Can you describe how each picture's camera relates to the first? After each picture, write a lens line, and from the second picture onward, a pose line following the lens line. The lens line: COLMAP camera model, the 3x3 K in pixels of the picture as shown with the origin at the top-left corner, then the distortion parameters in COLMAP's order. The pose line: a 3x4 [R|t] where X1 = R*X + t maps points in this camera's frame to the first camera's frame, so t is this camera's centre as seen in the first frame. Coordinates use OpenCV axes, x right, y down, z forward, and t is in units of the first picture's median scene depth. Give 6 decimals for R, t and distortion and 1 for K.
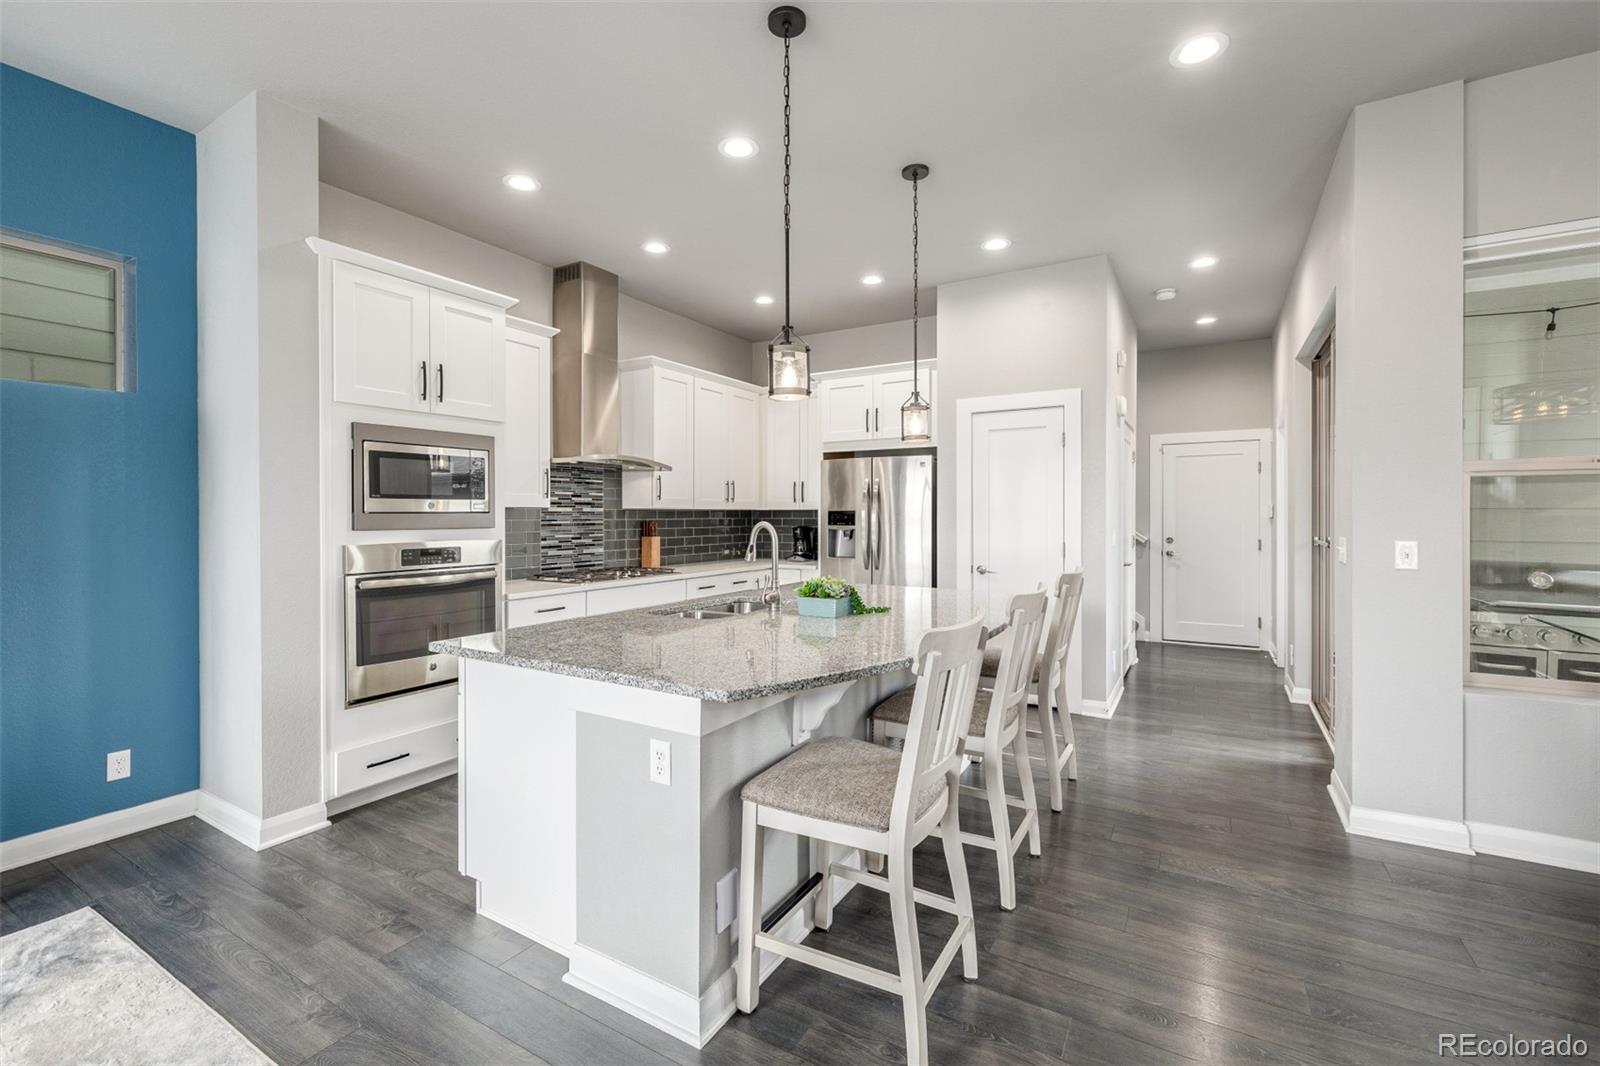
lens RADIAL K [[676.4, 0, 796.5], [0, 676.4, 515.0], [0, 0, 1]] dist [-0.000806, 0.000235]
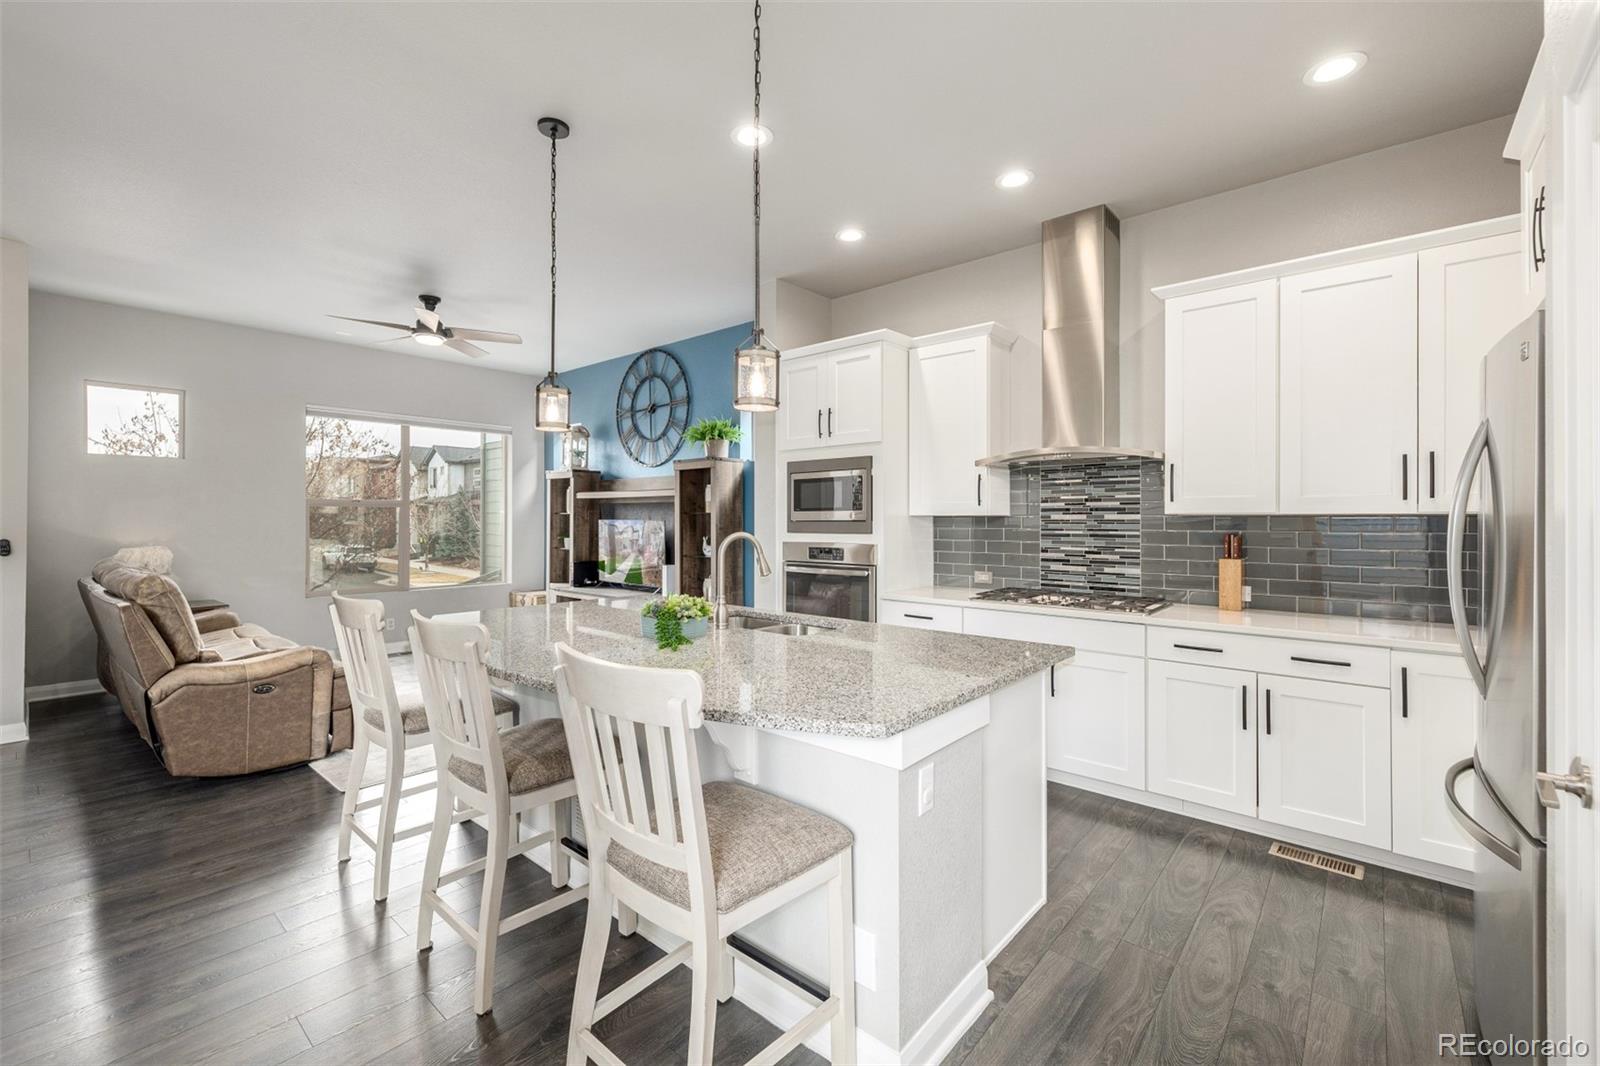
lens RADIAL K [[676.4, 0, 784.8], [0, 676.4, 520.4], [0, 0, 1]] dist [-0.000806, 0.000235]
pose [[-0.171136, 0.001807, -0.985246, 0.516439], [-0.001506, 0.999997, 0.002095, -0.005091], [0.985246, 0.001842, -0.171133, 0.750307]]
